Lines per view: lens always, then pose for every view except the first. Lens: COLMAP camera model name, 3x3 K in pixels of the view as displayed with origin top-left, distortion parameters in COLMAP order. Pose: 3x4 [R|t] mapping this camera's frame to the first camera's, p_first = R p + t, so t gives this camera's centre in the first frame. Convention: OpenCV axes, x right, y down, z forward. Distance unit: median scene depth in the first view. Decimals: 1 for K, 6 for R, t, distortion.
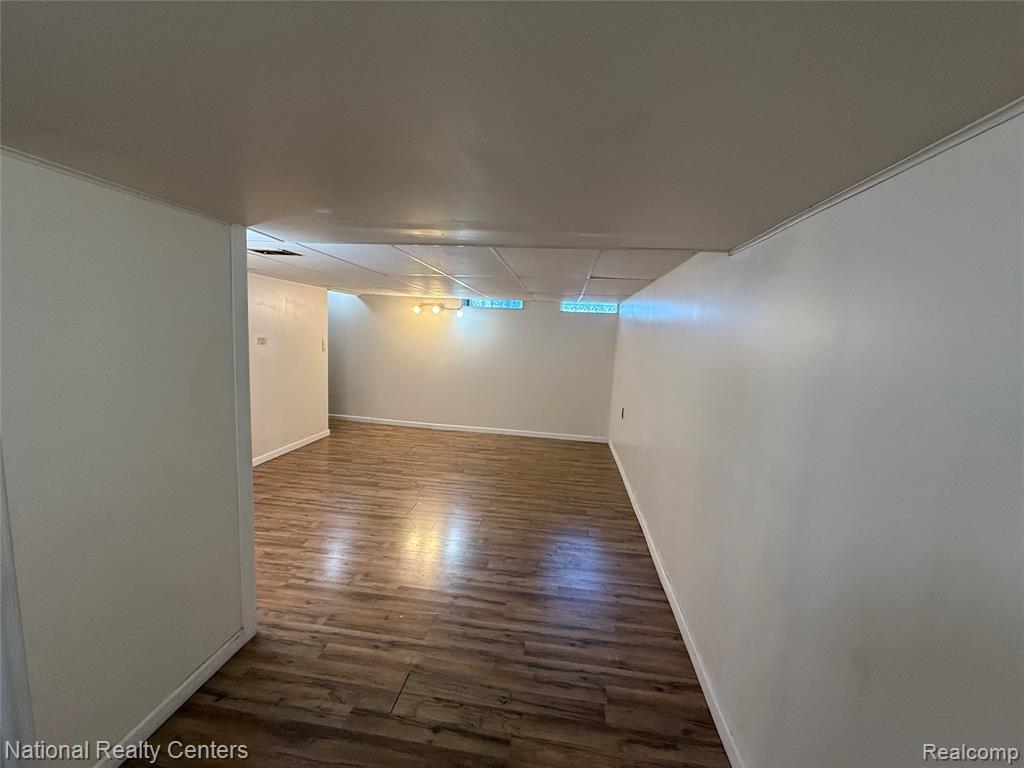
lens RADIAL K [[407.6, 0, 513.3], [0, 407.6, 383.8], [0, 0, 1]] dist [-0.003309, 0.001141]
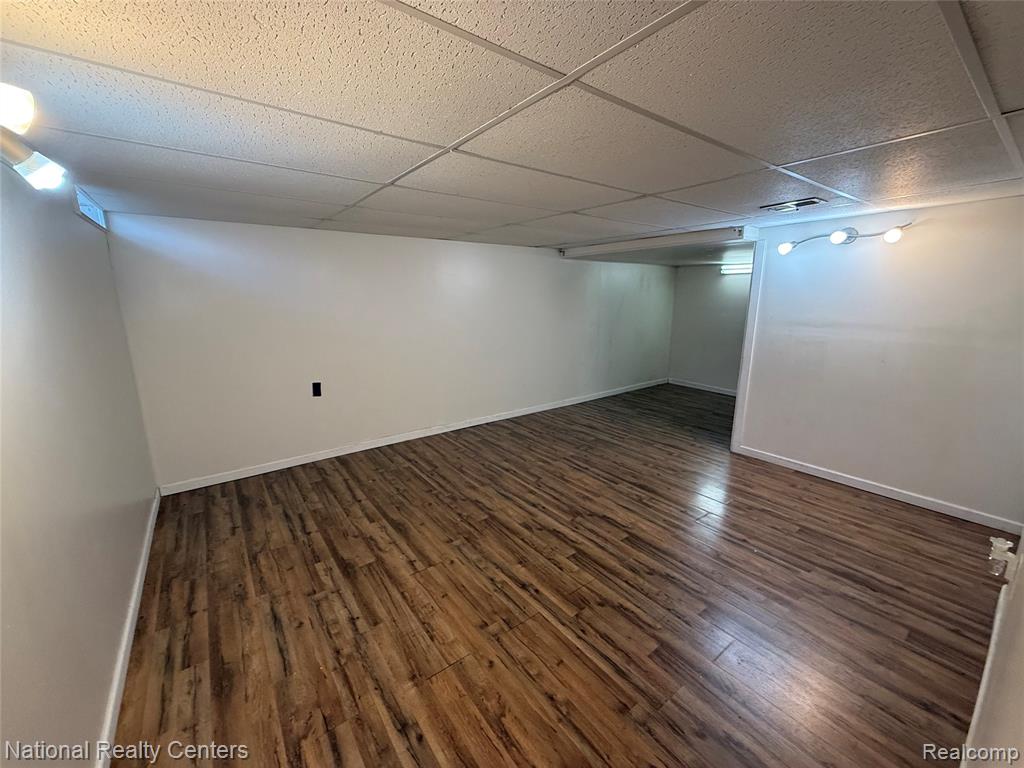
lens RADIAL K [[407.6, 0, 511.6], [0, 407.6, 384.1], [0, 0, 1]] dist [-0.003309, 0.001141]
pose [[-0.695217, -0.197759, 0.691060, -0.565131], [0.056735, 0.943312, 0.327021, -0.184937], [-0.716557, 0.266558, -0.644587, 1.393753]]
